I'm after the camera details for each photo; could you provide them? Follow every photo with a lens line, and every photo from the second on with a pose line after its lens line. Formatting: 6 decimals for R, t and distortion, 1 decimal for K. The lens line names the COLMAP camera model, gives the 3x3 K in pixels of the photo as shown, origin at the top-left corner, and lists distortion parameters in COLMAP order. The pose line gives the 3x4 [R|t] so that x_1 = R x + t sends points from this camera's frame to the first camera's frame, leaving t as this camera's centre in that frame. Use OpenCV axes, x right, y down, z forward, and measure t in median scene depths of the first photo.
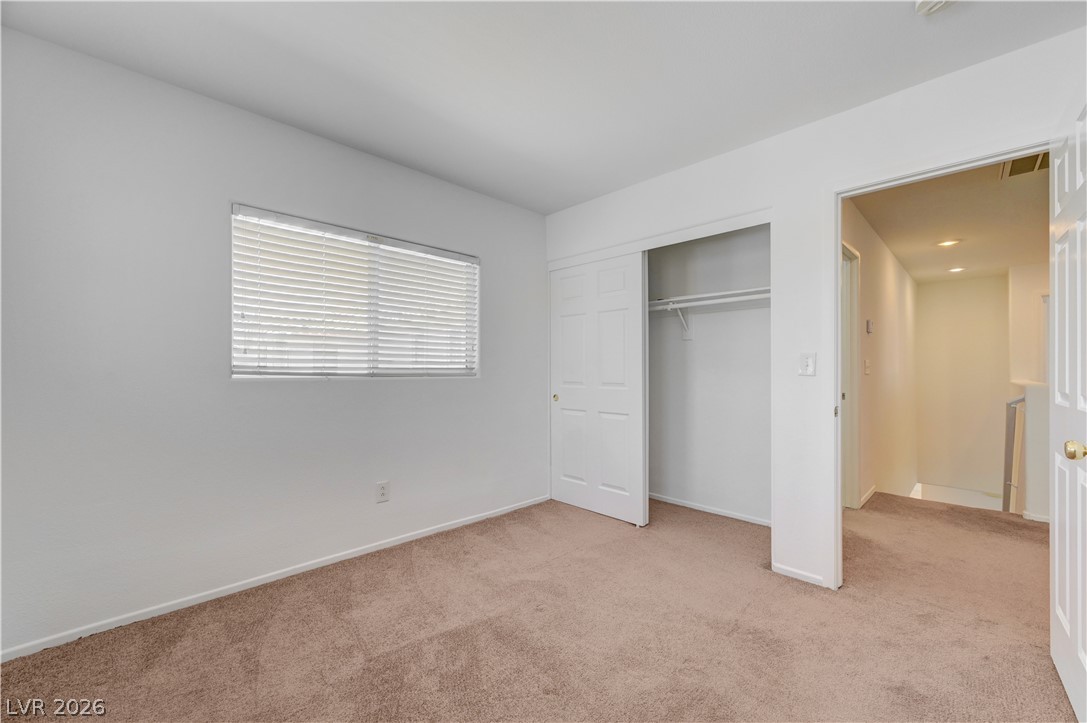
lens RADIAL K [[437.0, 0, 551.5], [0, 437.0, 365.6], [0, 0, 1]] dist [-0.001286, 0.000156]
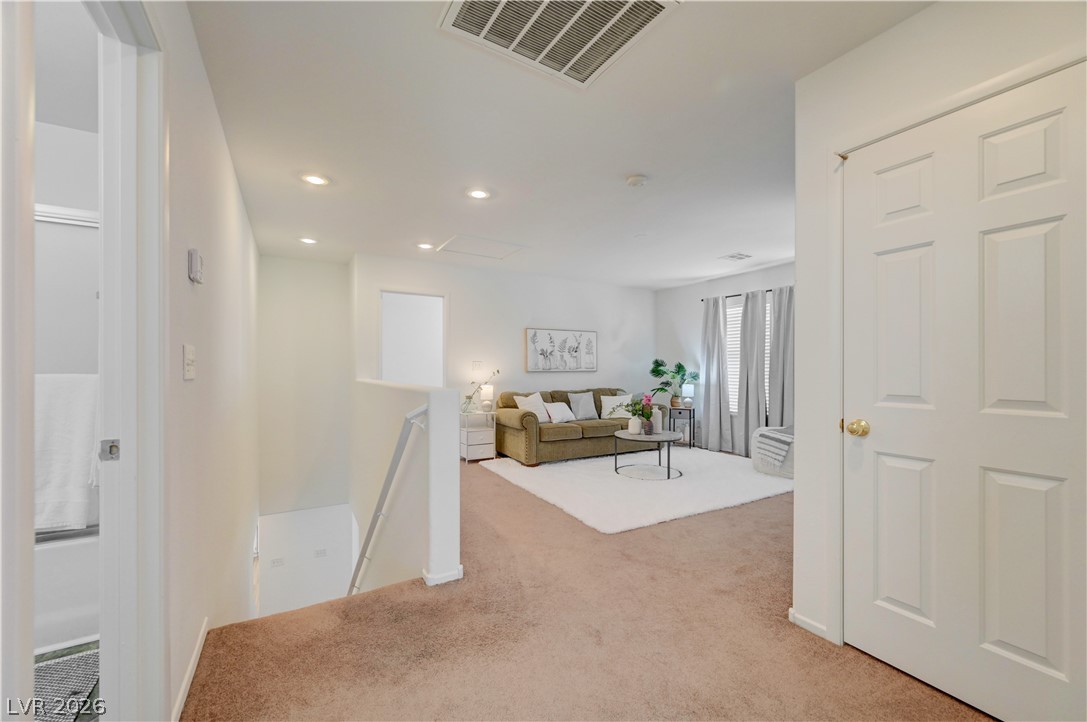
lens RADIAL K [[437.0, 0, 541.5], [0, 437.0, 367.8], [0, 0, 1]] dist [-0.001286, 0.000156]
pose [[0.264984, -0.003715, 0.964246, 0.541124], [-0.005803, 0.999968, 0.005448, 0.004179], [-0.964235, -0.007039, 0.264954, 0.745830]]
